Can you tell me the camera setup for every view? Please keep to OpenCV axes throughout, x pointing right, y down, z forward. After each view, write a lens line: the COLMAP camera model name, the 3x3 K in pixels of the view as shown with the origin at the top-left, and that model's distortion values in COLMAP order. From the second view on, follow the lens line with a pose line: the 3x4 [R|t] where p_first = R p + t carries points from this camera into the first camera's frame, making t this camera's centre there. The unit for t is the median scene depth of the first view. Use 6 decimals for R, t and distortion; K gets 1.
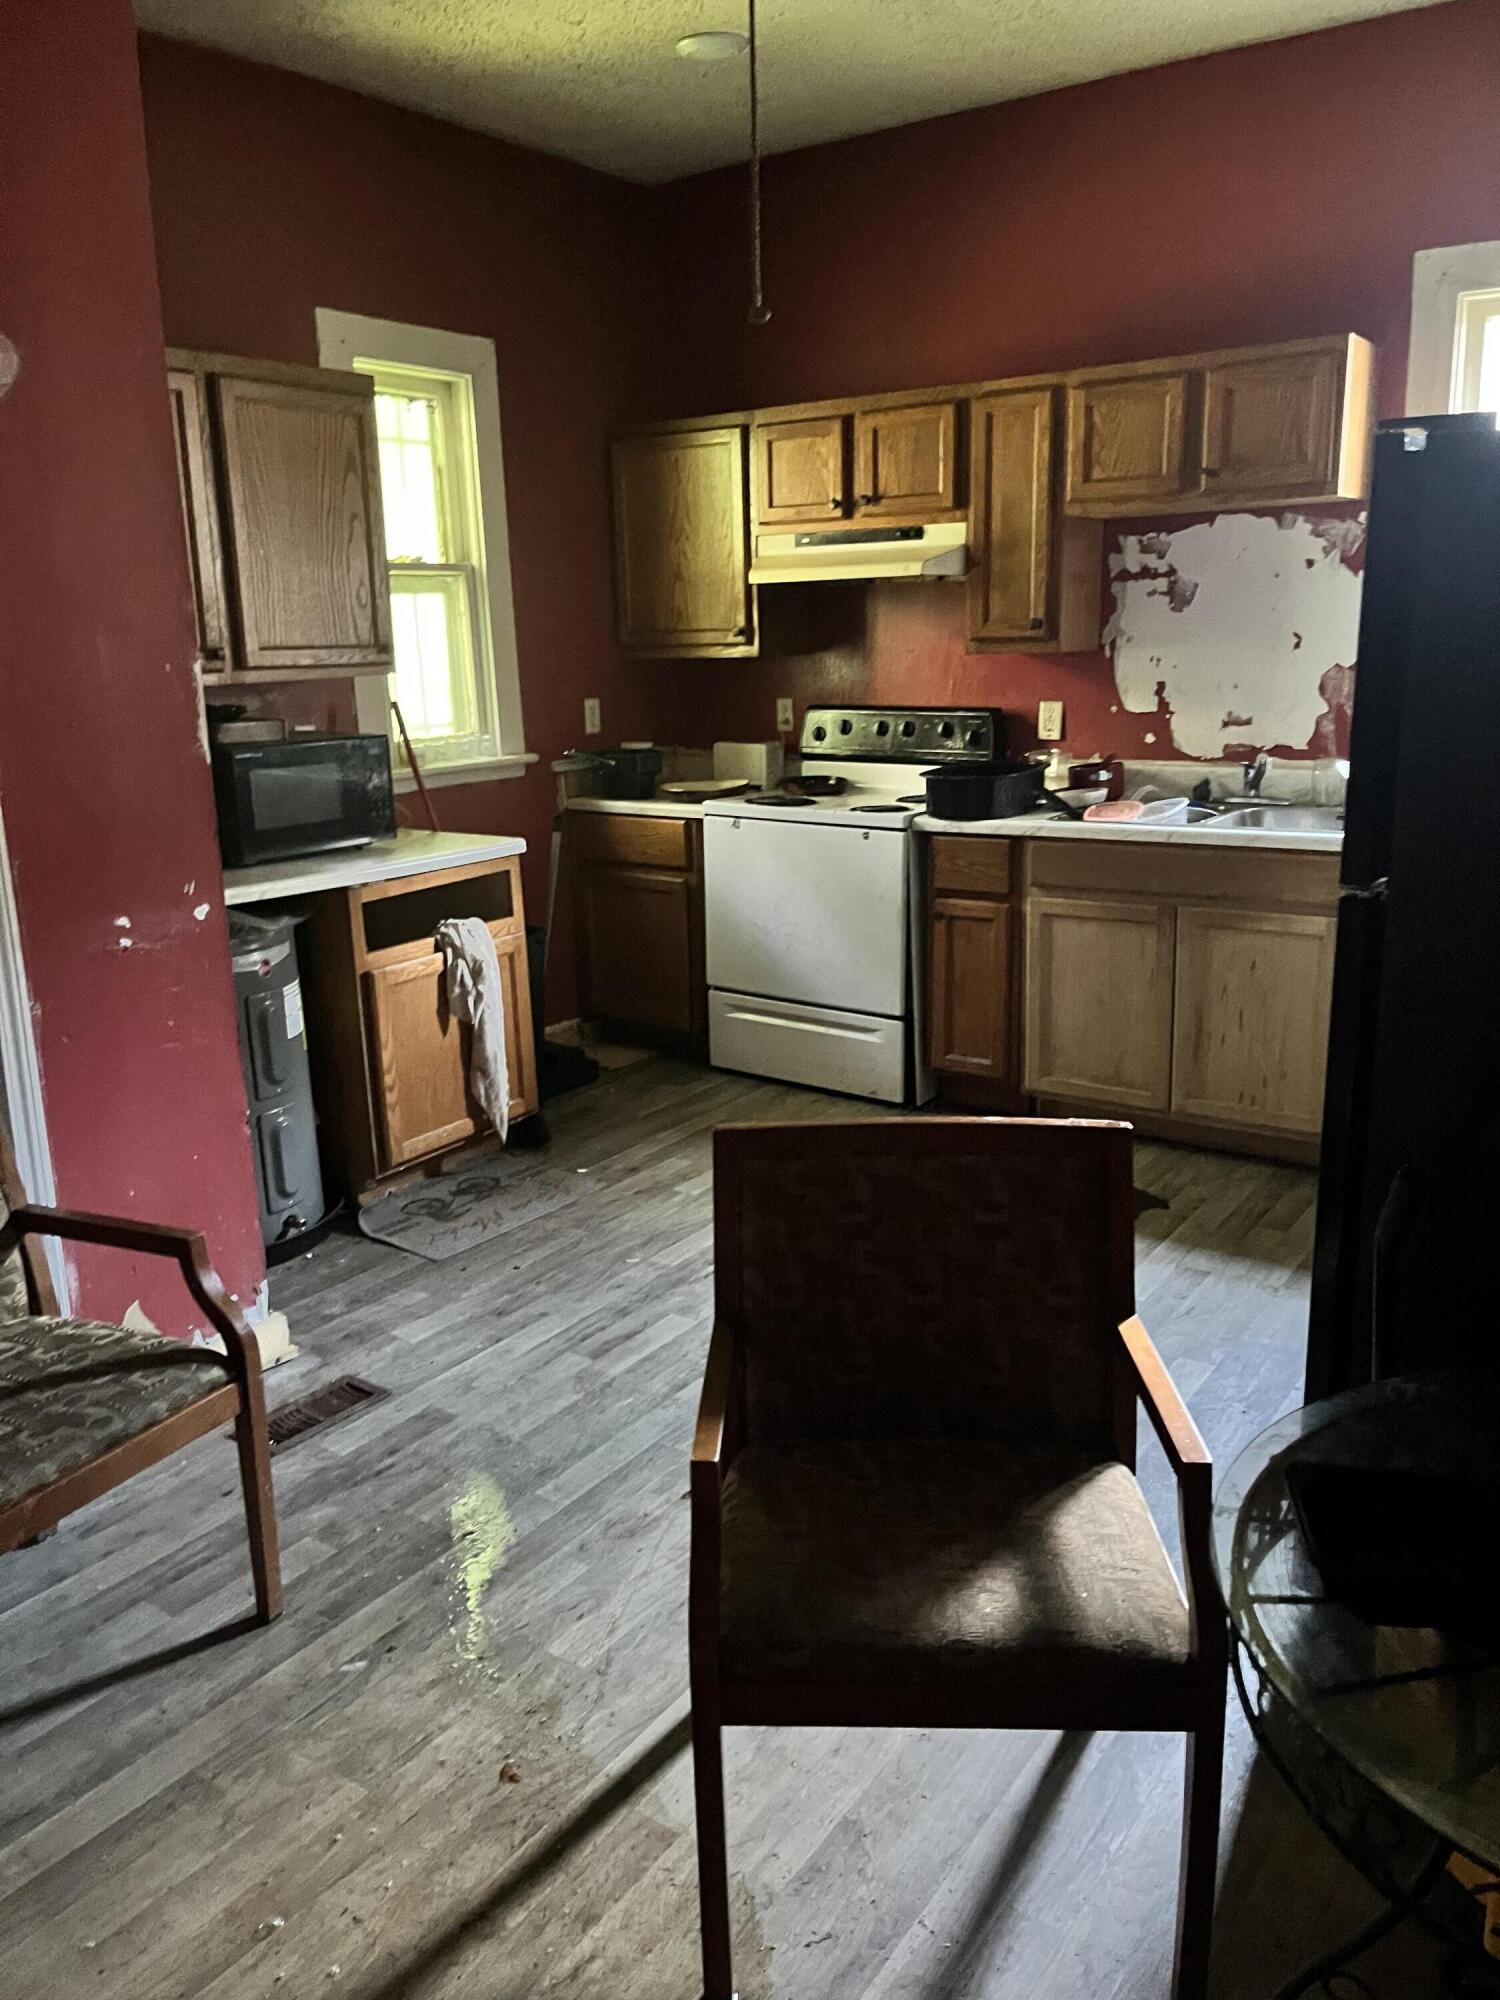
lens RADIAL K [[1539.3, 0, 753.0], [0, 1539.3, 1012.7], [0, 0, 1]] dist [0.065131, -0.075750]
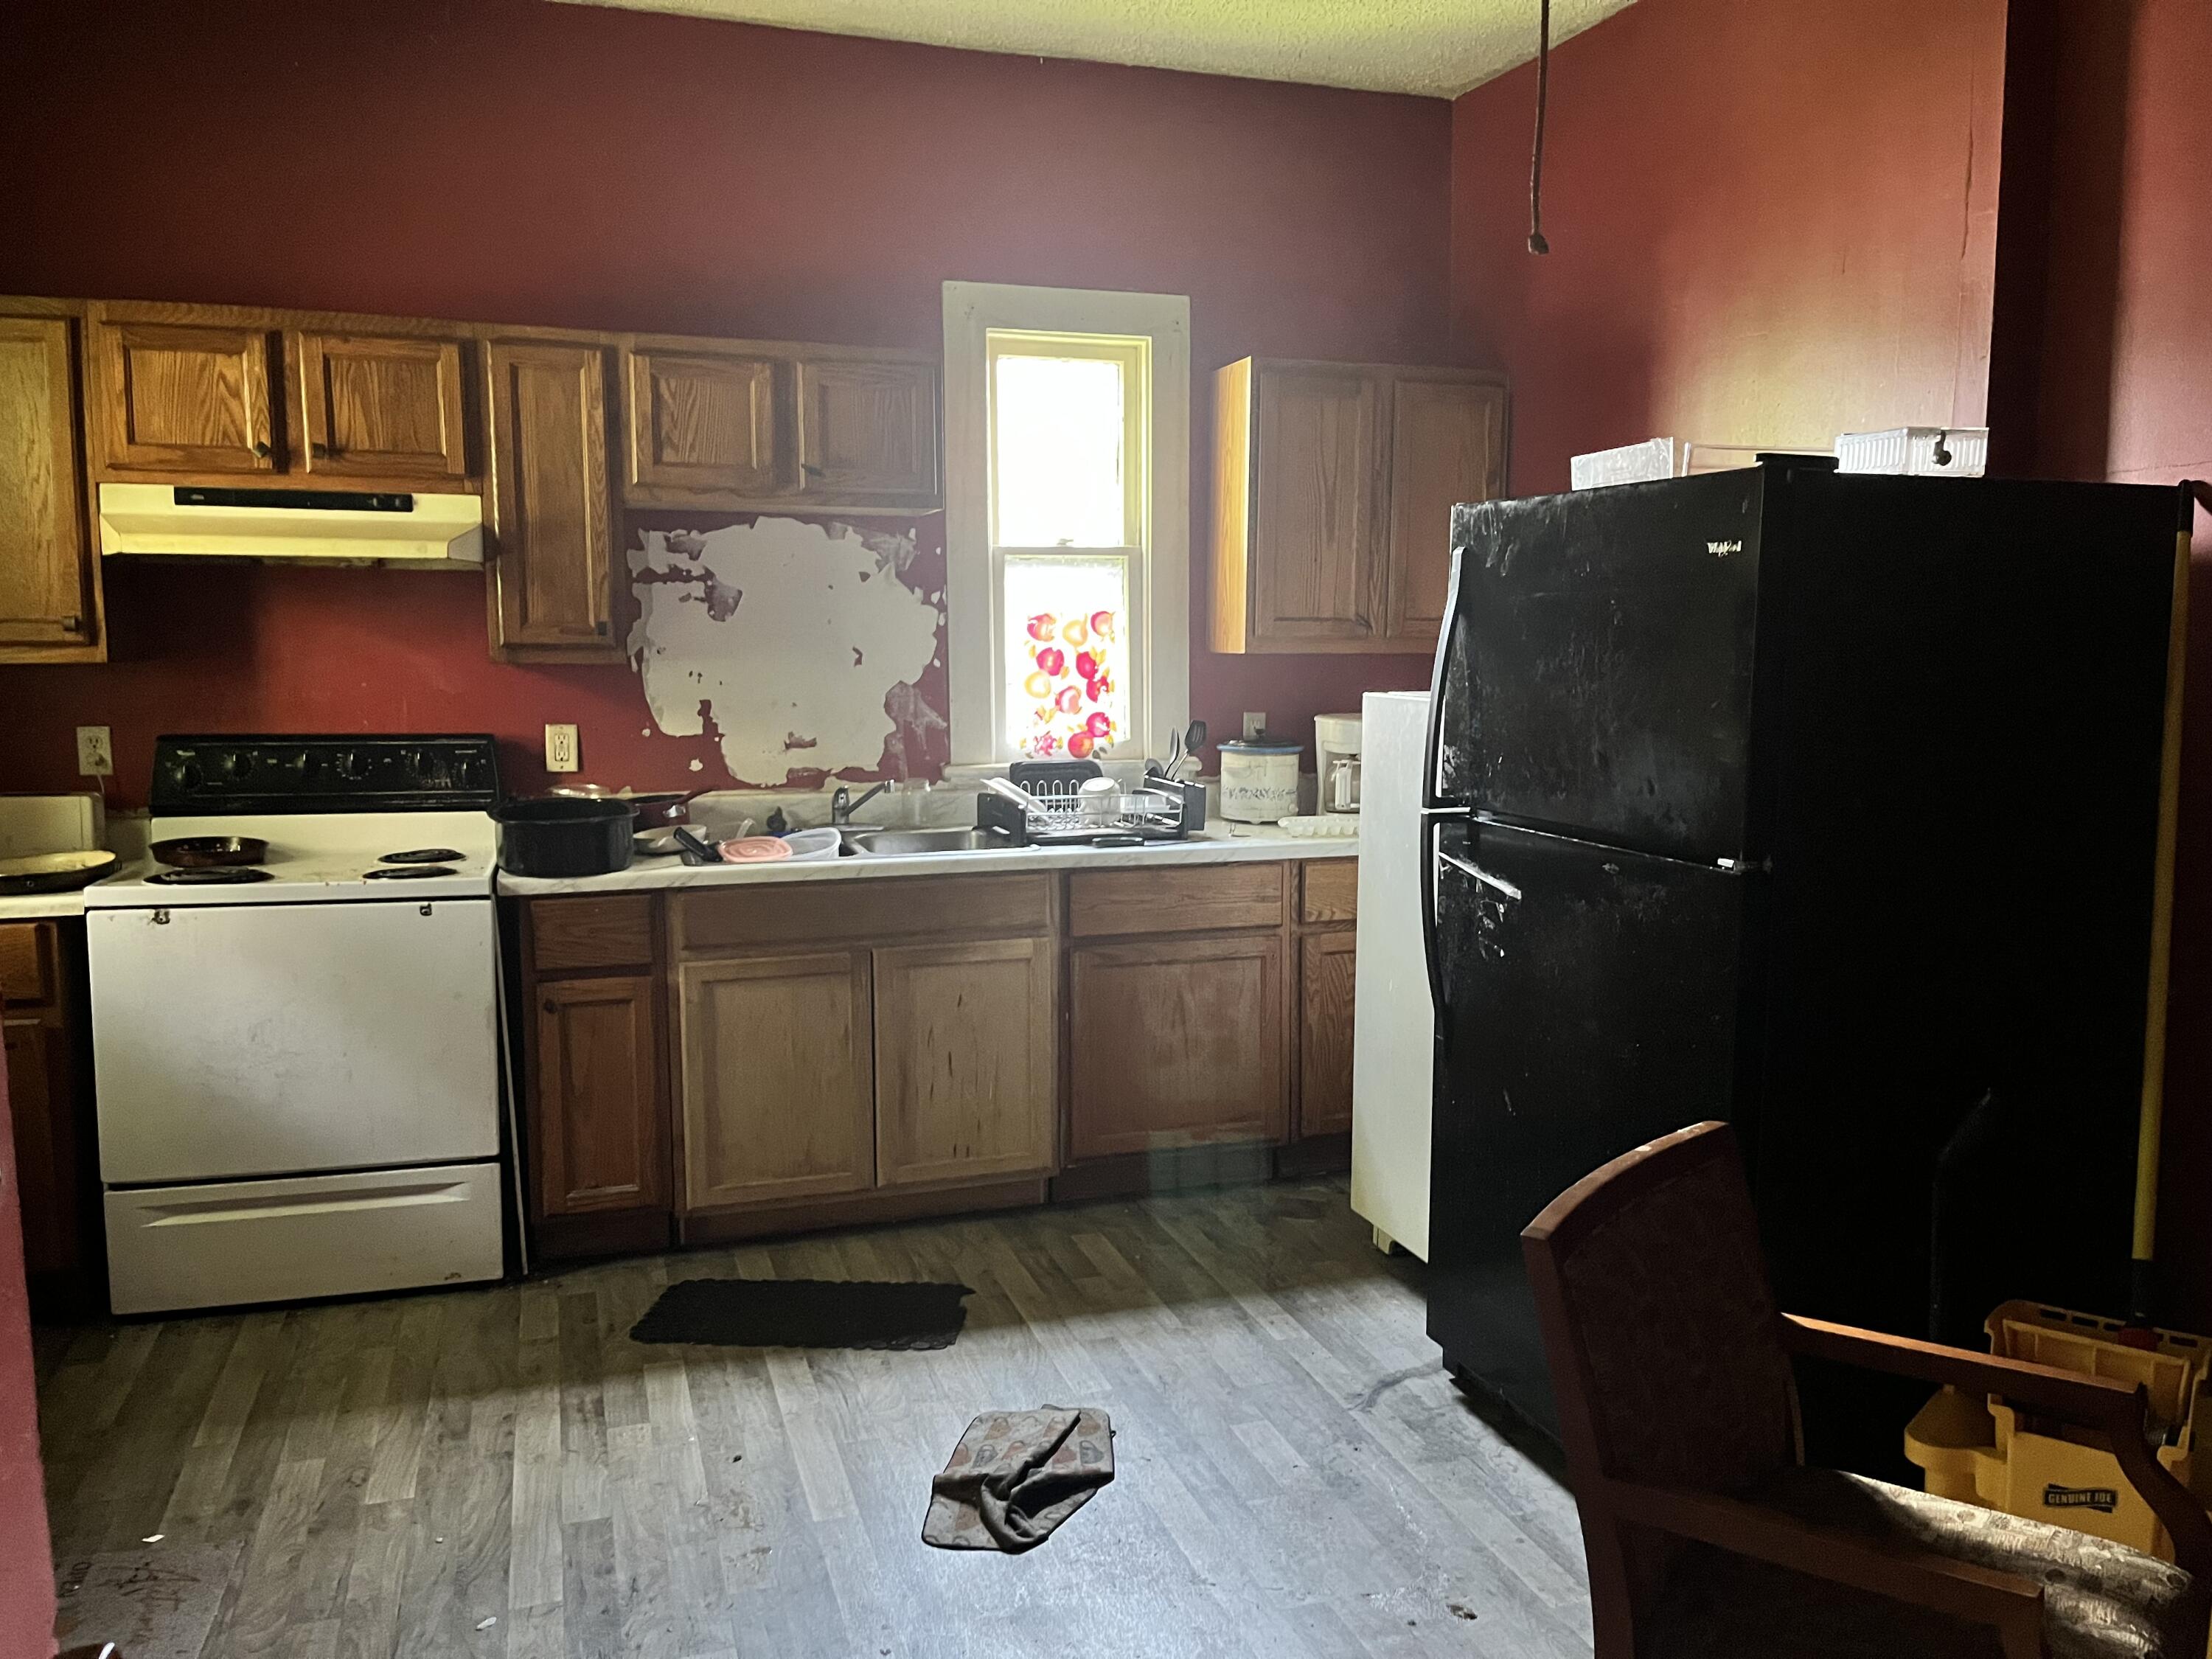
lens RADIAL K [[1702.5, 0, 1091.9], [0, 1702.5, 841.1], [0, 0, 1]] dist [0.065131, -0.075750]
pose [[0.585260, -0.069118, 0.807894, -0.405486], [0.180073, 0.982559, -0.046389, -0.058587], [-0.790597, 0.172630, 0.587499, 0.310732]]
